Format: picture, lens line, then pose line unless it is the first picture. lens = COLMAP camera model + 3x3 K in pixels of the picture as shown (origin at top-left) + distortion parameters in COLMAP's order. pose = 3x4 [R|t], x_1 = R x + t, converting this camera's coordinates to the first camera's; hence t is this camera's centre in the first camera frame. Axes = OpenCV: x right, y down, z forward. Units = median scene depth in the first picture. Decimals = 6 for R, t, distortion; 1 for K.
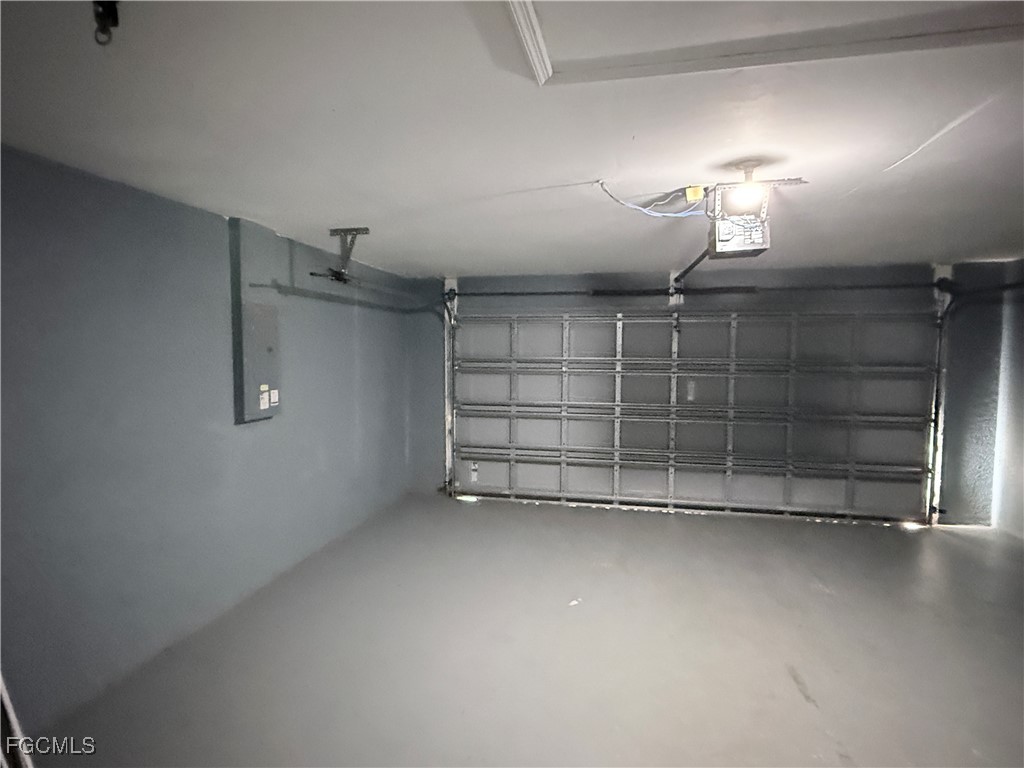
lens RADIAL K [[539.2, 0, 506.7], [0, 539.2, 383.2], [0, 0, 1]] dist [0.001472, 0.000208]
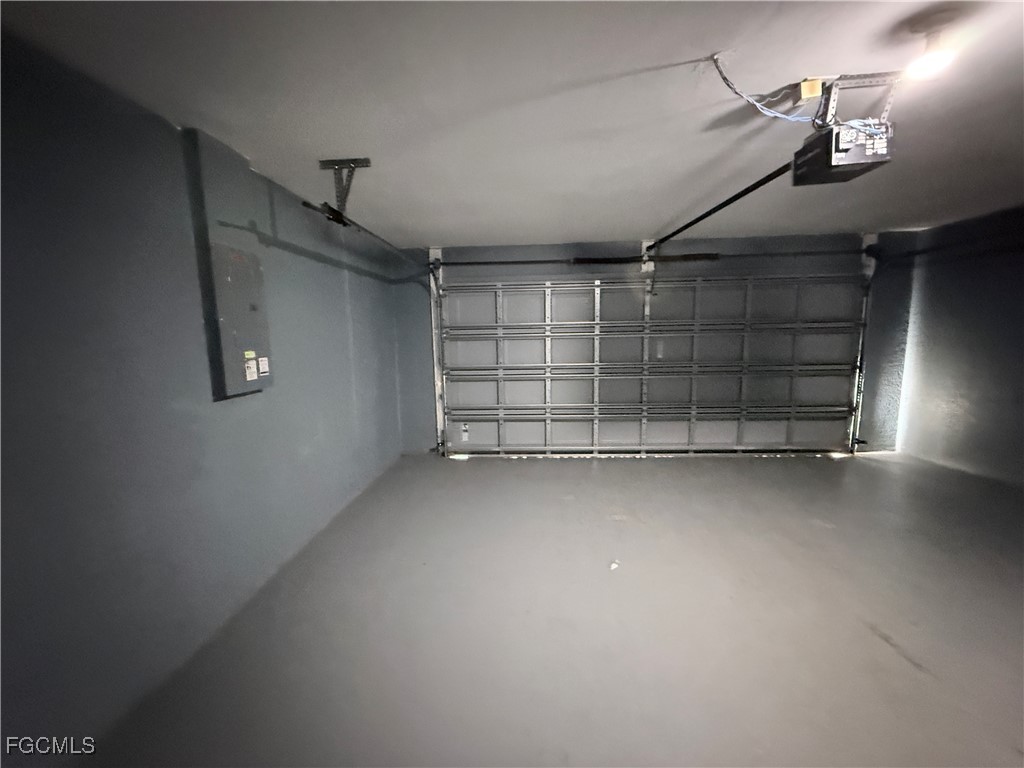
lens RADIAL K [[408.3, 0, 510.1], [0, 408.3, 384.4], [0, 0, 1]] dist [-0.000373, 0.000036]
pose [[0.987650, -0.044120, 0.150338, -0.102134], [0.033412, 0.996770, 0.073024, 0.014219], [-0.153074, -0.067099, 0.985934, 0.214886]]
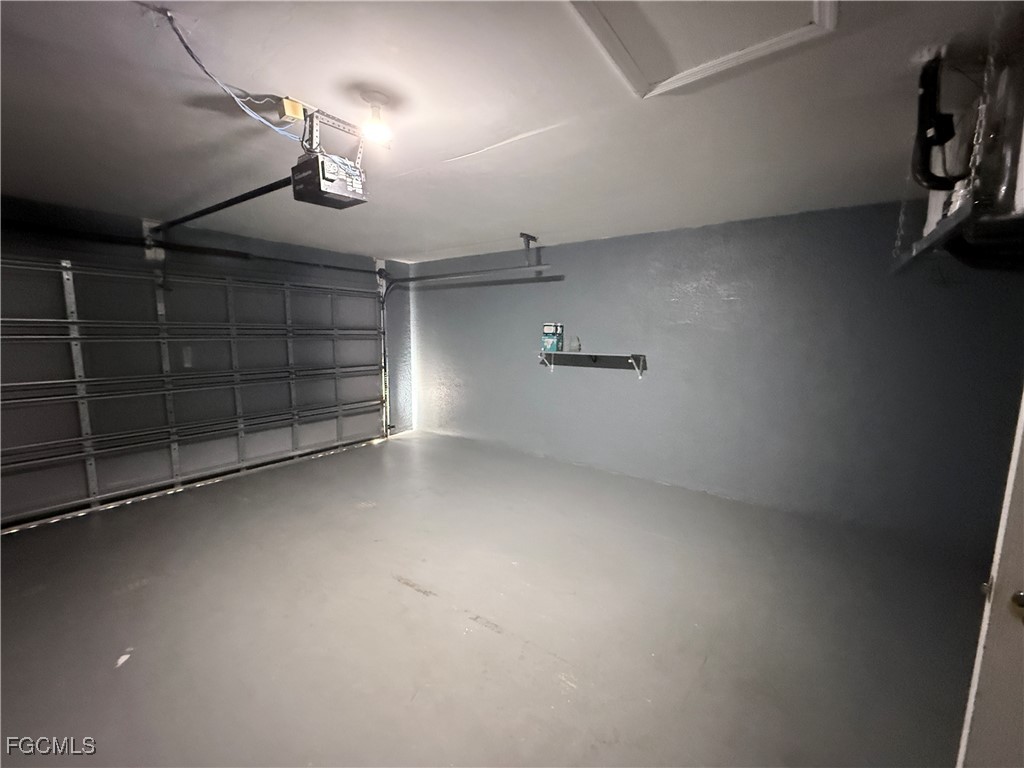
lens RADIAL K [[408.3, 0, 510.1], [0, 408.3, 384.4], [0, 0, 1]] dist [-0.000373, 0.000036]
pose [[0.420656, -0.117637, 0.899561, -0.065758], [0.046504, 0.993050, 0.108117, 0.010508], [-0.906028, -0.003647, 0.423203, 0.207442]]
